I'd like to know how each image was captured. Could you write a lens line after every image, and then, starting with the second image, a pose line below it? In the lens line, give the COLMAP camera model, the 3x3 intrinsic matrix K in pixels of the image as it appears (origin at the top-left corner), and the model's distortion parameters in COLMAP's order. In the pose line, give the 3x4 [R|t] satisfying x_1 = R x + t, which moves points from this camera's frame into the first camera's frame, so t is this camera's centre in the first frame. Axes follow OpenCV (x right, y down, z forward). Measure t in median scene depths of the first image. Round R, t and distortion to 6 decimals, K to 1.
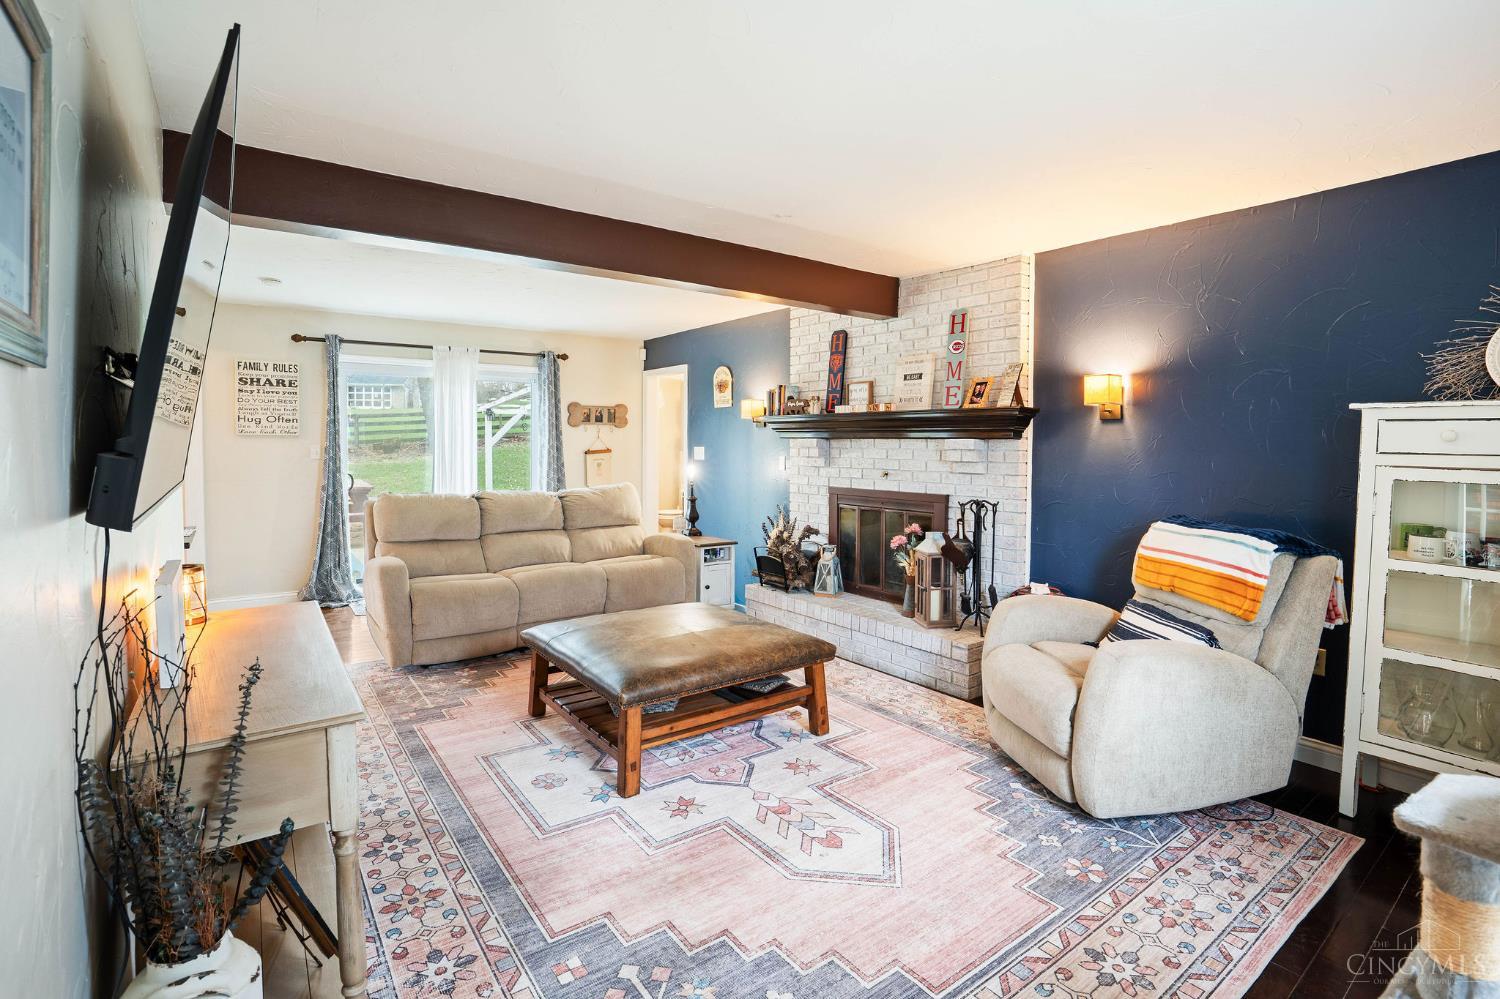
lens RADIAL K [[713.4, 0, 757.6], [0, 713.4, 458.8], [0, 0, 1]] dist [-0.090264, 0.029167]
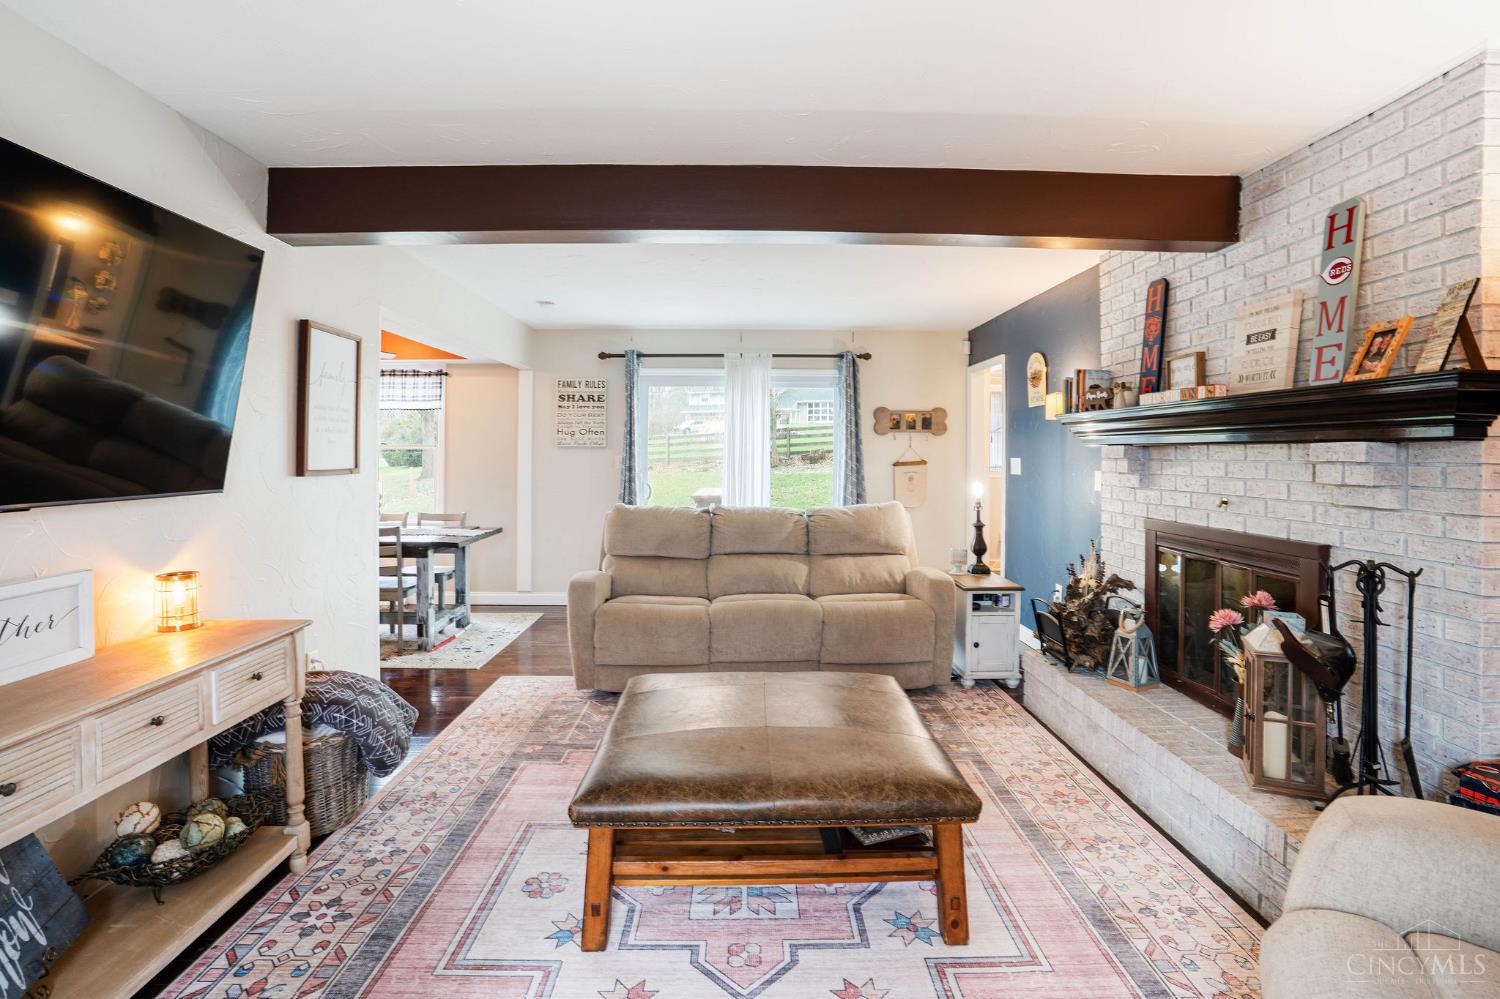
lens RADIAL K [[713.4, 0, 757.6], [0, 713.4, 458.8], [0, 0, 1]] dist [-0.090264, 0.029167]
pose [[0.812591, 0.000778, -0.582834, 0.193608], [-0.009968, 0.999871, -0.012562, -0.004491], [0.582749, 0.016017, 0.812494, 0.285090]]
